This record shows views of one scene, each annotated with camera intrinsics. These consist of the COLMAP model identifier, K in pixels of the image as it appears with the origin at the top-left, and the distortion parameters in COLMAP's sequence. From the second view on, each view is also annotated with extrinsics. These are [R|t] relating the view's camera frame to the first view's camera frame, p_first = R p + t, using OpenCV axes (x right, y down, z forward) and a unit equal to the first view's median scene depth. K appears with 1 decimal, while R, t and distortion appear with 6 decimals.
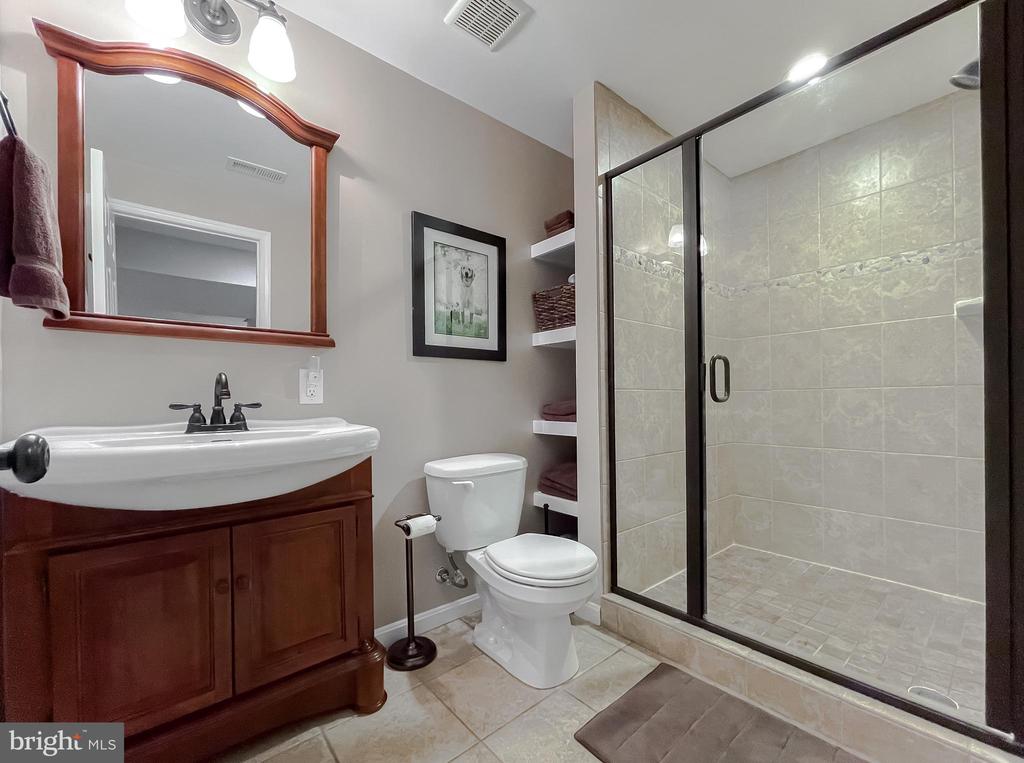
lens RADIAL K [[424.4, 0, 510.4], [0, 424.4, 402.4], [0, 0, 1]] dist [0.001972, 0.000409]
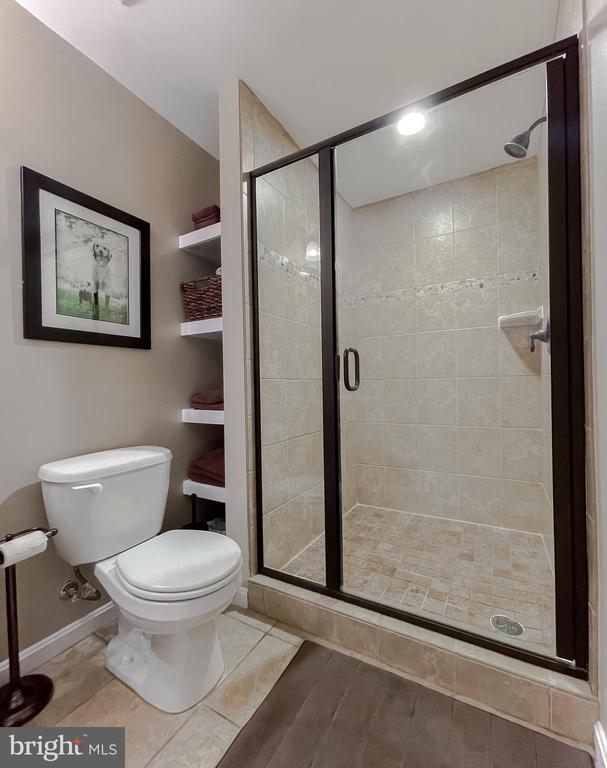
lens RADIAL K [[329.3, 0, 303.5], [0, 329.3, 384.0], [0, 0, 1]] dist [-0.071014, -0.000320]
pose [[0.938821, -0.003345, 0.344389, 0.075196], [0.008120, 0.999890, -0.012424, -0.007137], [-0.344309, 0.014461, 0.938745, 0.222345]]
